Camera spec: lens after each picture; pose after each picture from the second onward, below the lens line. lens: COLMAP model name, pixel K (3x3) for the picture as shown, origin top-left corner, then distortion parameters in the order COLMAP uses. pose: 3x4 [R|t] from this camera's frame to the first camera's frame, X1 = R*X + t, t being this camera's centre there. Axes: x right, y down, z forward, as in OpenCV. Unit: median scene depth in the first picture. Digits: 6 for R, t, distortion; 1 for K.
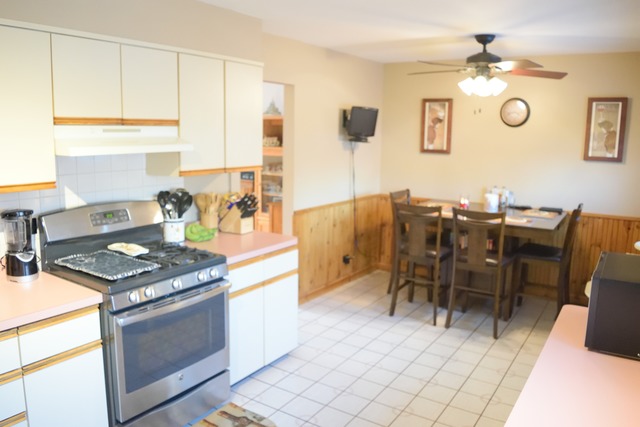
lens RADIAL K [[503.9, 0, 310.2], [0, 503.9, 213.9], [0, 0, 1]] dist [-0.086503, 0.002982]
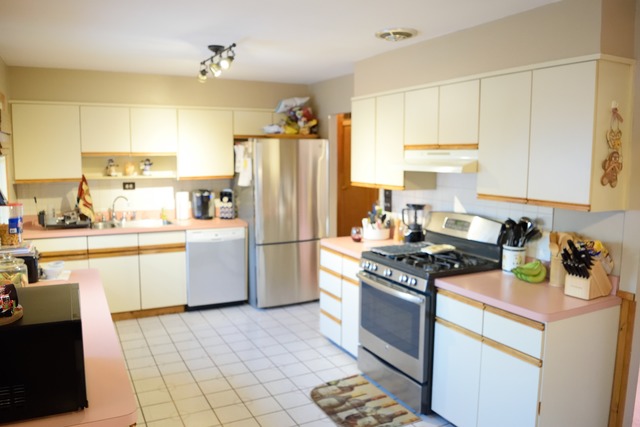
lens RADIAL K [[503.9, 0, 310.2], [0, 503.9, 213.9], [0, 0, 1]] dist [-0.086503, 0.002982]
pose [[-0.503290, 0.080406, -0.860369, 0.897670], [-0.153665, 0.971464, 0.180678, -0.199460], [0.850345, 0.223142, -0.476572, 1.365503]]
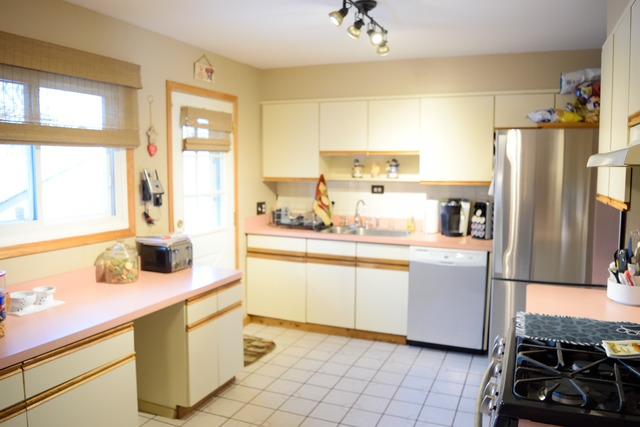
lens RADIAL K [[503.9, 0, 310.2], [0, 503.9, 213.9], [0, 0, 1]] dist [-0.086503, 0.002982]
pose [[-0.983310, -0.008109, -0.181757, 0.477985], [-0.054389, 0.966425, 0.251128, -0.194883], [0.173618, 0.256822, -0.950736, 1.418031]]
